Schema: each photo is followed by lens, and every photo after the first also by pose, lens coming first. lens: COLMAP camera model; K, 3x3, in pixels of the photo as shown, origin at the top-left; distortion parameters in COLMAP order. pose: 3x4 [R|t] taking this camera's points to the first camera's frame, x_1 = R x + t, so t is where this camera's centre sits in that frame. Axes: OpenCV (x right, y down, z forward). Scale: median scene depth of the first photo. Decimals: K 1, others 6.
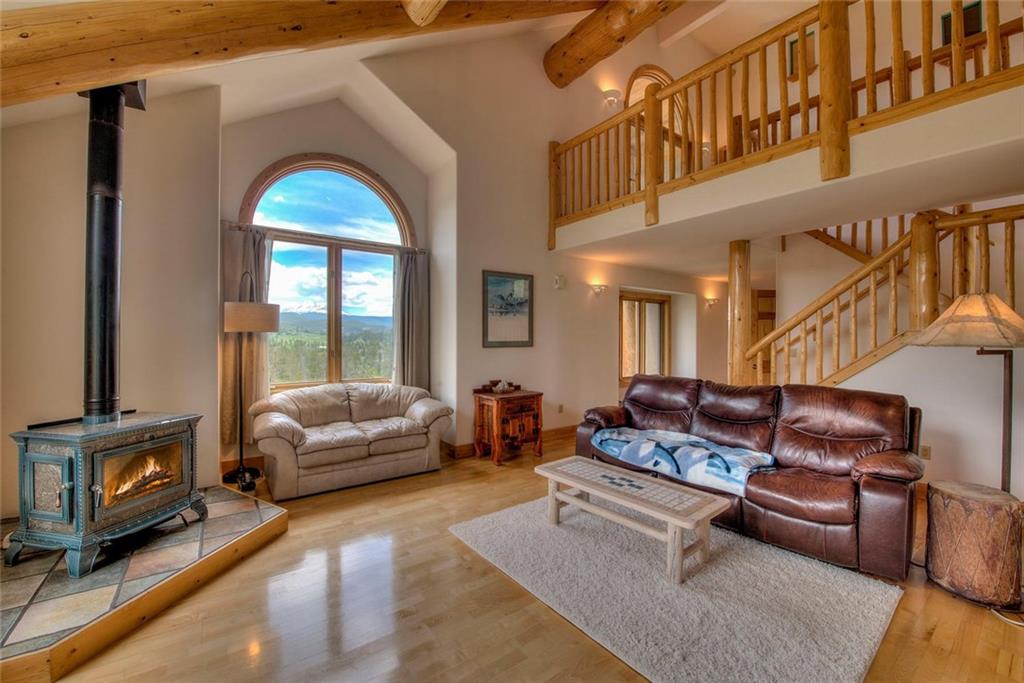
lens RADIAL K [[413.6, 0, 501.9], [0, 413.6, 338.9], [0, 0, 1]] dist [-0.020880, -0.000687]
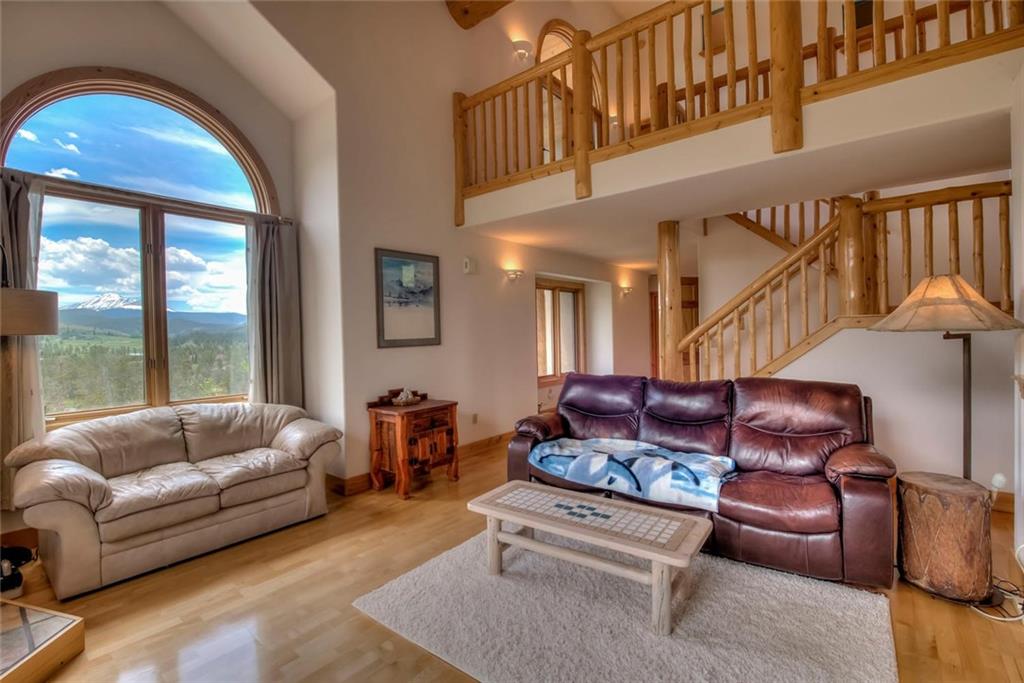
lens RADIAL K [[463.1, 0, 504.1], [0, 463.1, 338.1], [0, 0, 1]] dist [-0.013990, -0.001616]
pose [[0.963782, -0.027219, 0.265297, -0.062371], [0.025616, 0.999627, 0.009504, -0.000235], [-0.265457, -0.002364, 0.964120, 0.134346]]
